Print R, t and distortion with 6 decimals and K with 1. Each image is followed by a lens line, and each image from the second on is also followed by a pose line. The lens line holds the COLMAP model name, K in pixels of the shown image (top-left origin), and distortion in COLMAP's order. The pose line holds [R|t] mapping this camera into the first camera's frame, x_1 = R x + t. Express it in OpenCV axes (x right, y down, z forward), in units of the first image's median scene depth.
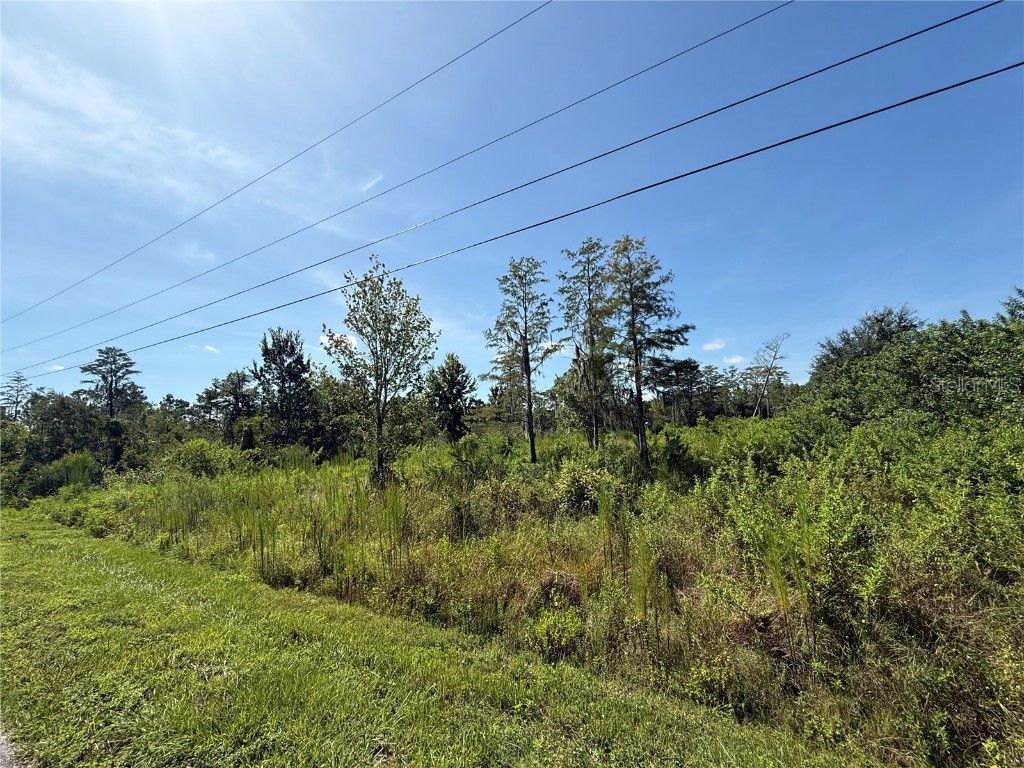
lens RADIAL K [[408.8, 0, 512.0], [0, 408.8, 384.0], [0, 0, 1]] dist [0.001506, 0.000250]
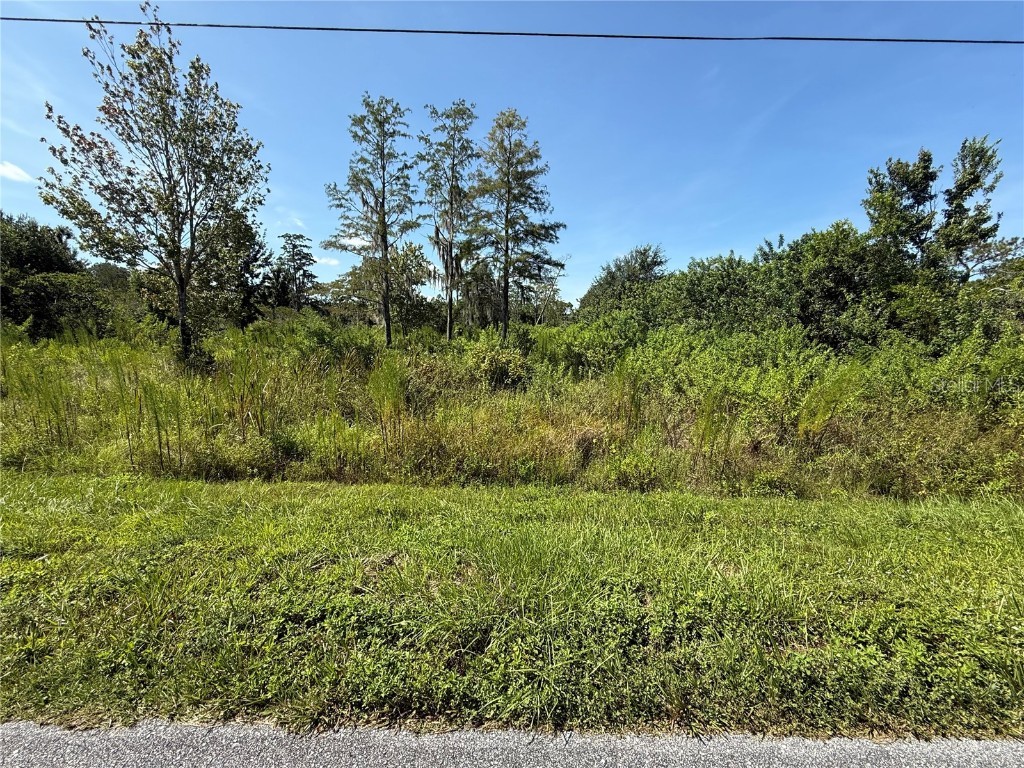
lens RADIAL K [[408.8, 0, 512.0], [0, 408.8, 384.0], [0, 0, 1]] dist [0.001506, 0.000250]
pose [[0.866784, -0.001287, 0.498681, -0.153944], [-0.116398, 0.971853, 0.204825, 0.042887], [-0.484909, -0.235585, 0.842237, 0.067444]]
